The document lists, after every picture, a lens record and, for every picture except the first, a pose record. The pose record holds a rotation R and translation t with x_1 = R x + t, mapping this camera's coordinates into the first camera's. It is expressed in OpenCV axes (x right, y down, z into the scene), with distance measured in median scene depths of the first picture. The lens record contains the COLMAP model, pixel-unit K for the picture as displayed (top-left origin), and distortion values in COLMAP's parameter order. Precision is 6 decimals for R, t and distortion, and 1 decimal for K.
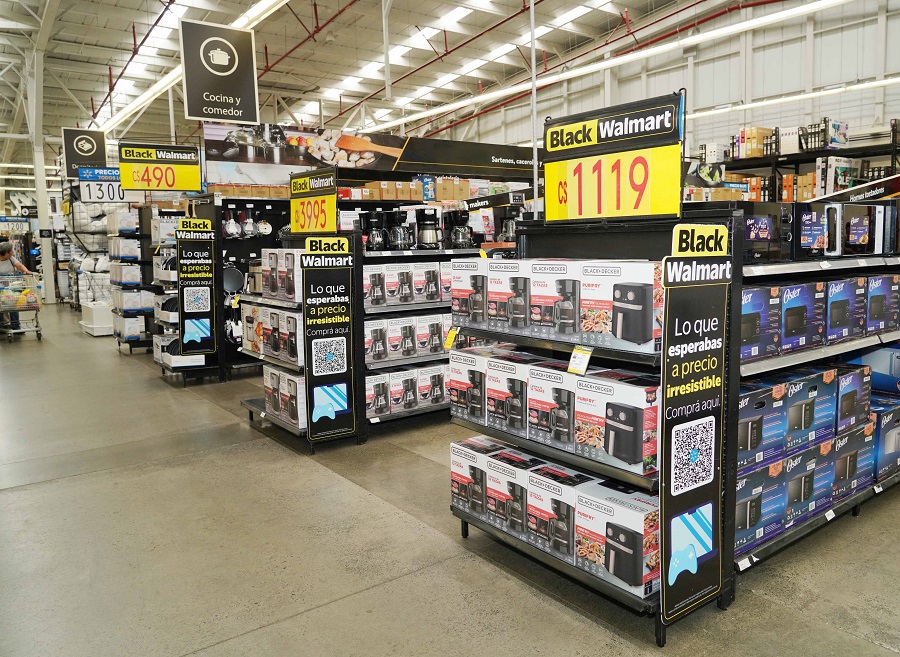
lens RADIAL K [[680.6, 0, 452.0], [0, 680.6, 324.3], [0, 0, 1]] dist [0.009290, 0.007649]
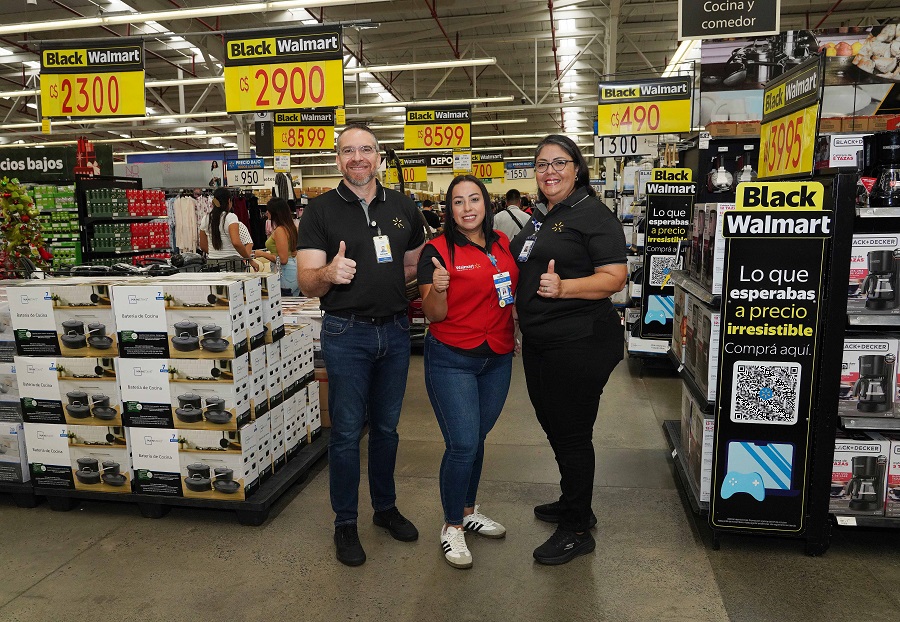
lens RADIAL K [[680.1, 0, 453.3], [0, 680.1, 320.4], [0, 0, 1]] dist [-0.029087, 0.008550]
pose [[0.692288, 0.114761, -0.712437, 0.034079], [-0.077347, 0.993387, 0.084857, -0.039671], [0.717464, -0.003641, 0.696586, 0.404947]]
